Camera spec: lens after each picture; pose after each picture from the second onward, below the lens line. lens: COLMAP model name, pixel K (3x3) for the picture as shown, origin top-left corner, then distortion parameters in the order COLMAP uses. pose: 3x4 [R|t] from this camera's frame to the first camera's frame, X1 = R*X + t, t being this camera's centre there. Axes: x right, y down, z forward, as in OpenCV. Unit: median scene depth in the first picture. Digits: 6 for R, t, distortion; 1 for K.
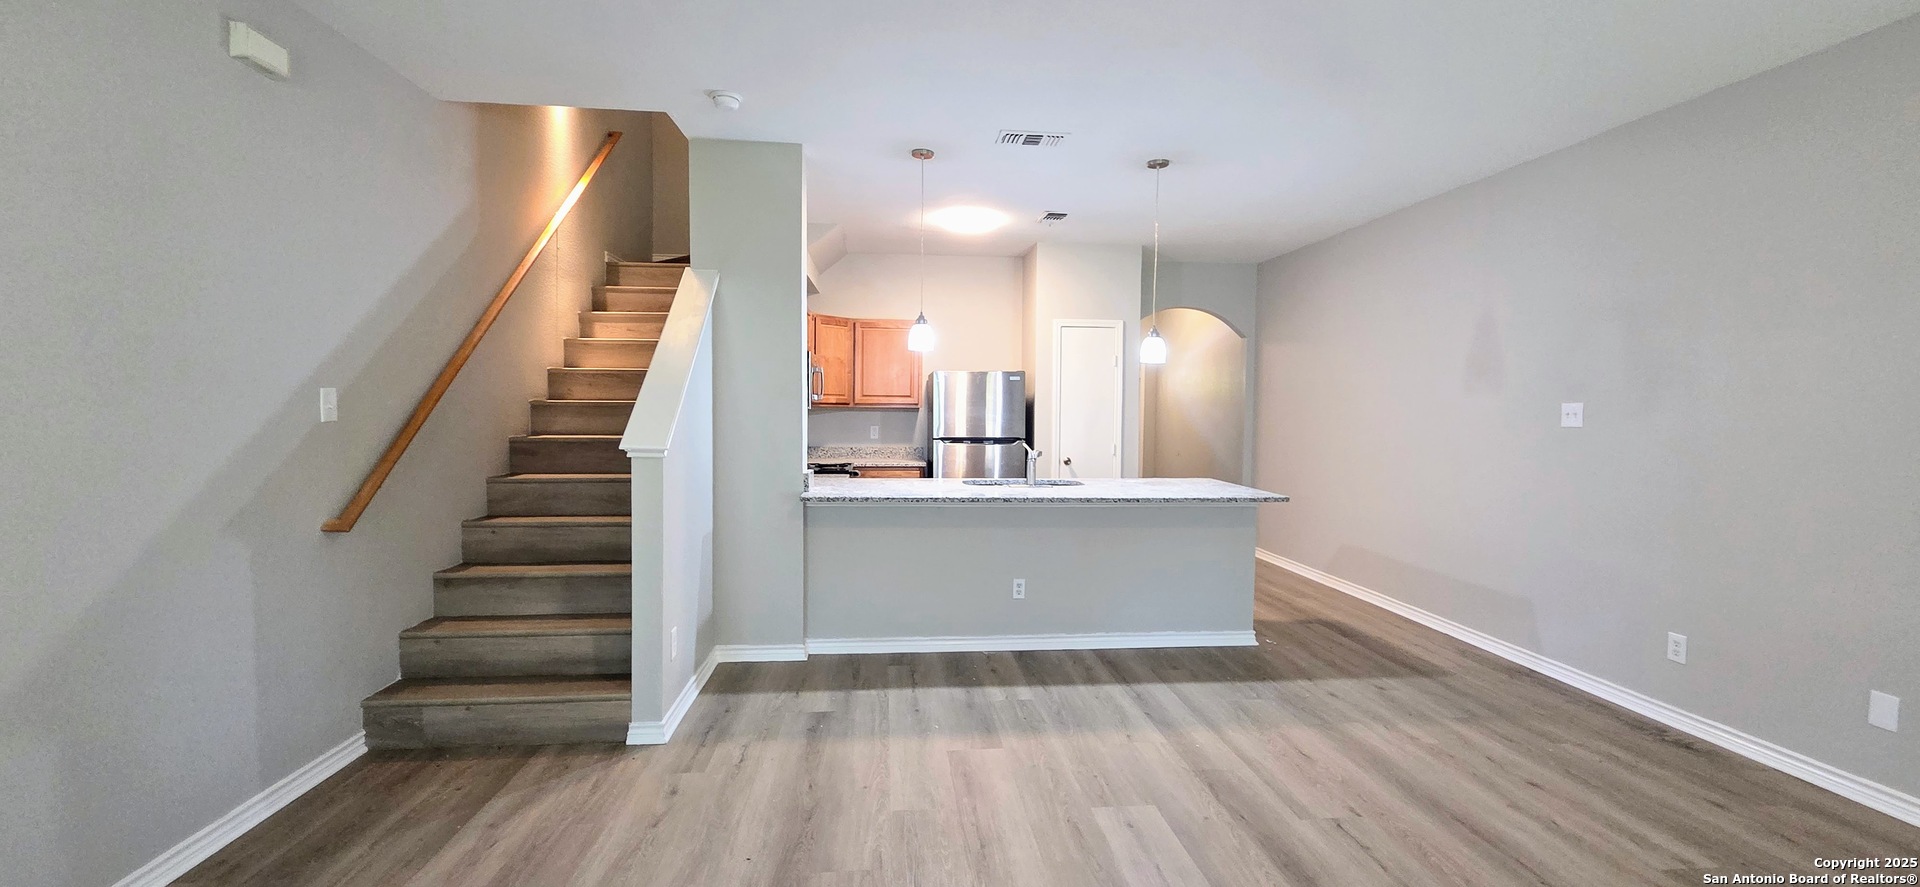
lens RADIAL K [[789.7, 0, 959.4], [0, 789.7, 433.3], [0, 0, 1]] dist [-0.002008, -0.000266]
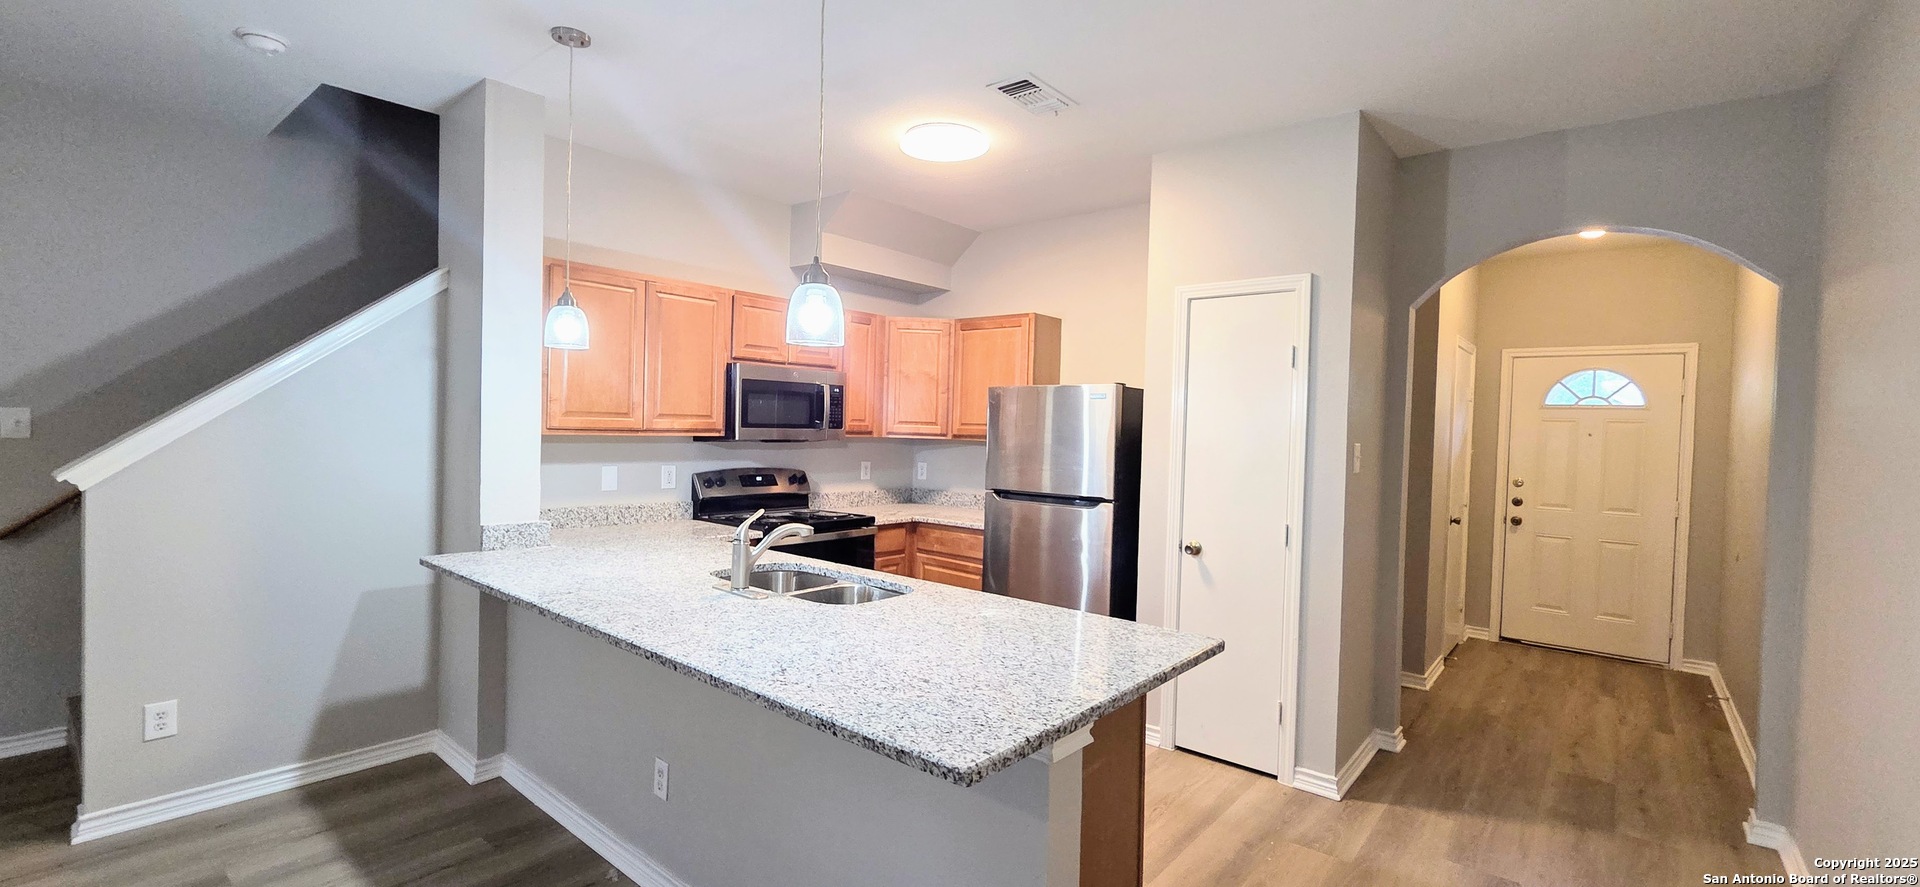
lens RADIAL K [[789.7, 0, 958.1], [0, 789.7, 450.2], [0, 0, 1]] dist [-0.002008, -0.000266]
pose [[0.703301, 0.028362, -0.710326, 0.632770], [-0.044008, 0.999024, -0.003684, -0.037352], [0.709529, 0.033851, 0.703863, 0.802404]]
